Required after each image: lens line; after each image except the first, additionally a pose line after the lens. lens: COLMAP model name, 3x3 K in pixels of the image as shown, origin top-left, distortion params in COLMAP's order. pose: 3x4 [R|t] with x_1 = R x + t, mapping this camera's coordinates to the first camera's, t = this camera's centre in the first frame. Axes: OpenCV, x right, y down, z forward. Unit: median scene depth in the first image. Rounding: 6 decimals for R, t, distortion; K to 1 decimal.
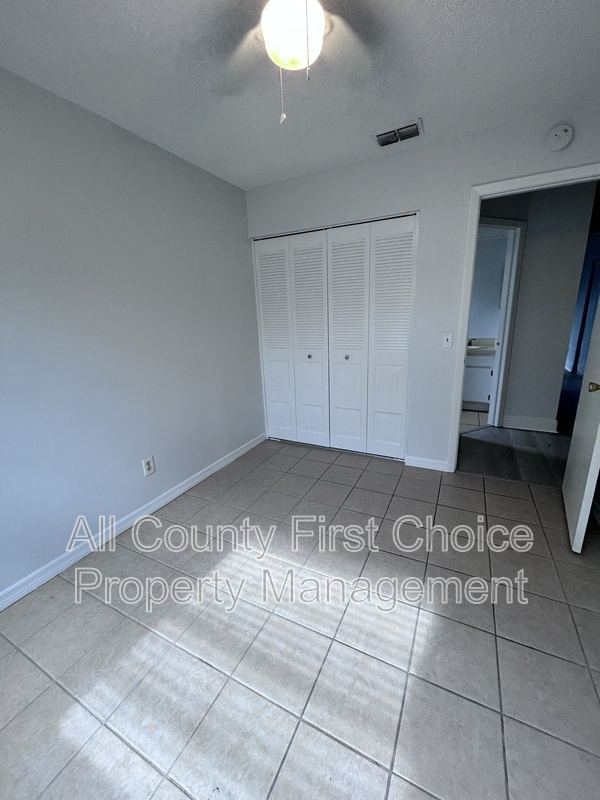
lens RADIAL K [[322.1, 0, 300.4], [0, 322.1, 399.4], [0, 0, 1]] dist [0.002220, -0.000420]
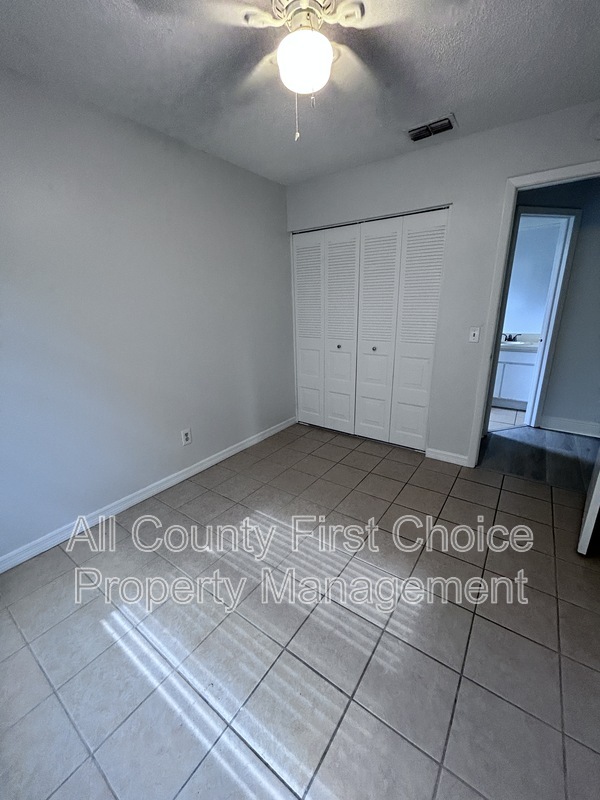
lens RADIAL K [[322.1, 0, 300.1], [0, 322.1, 399.2], [0, 0, 1]] dist [0.002220, -0.000420]
pose [[0.987945, 0.060539, -0.142478, 0.078226], [-0.055578, 0.997710, 0.038552, 0.005224], [0.144486, -0.030168, 0.989047, -0.068948]]
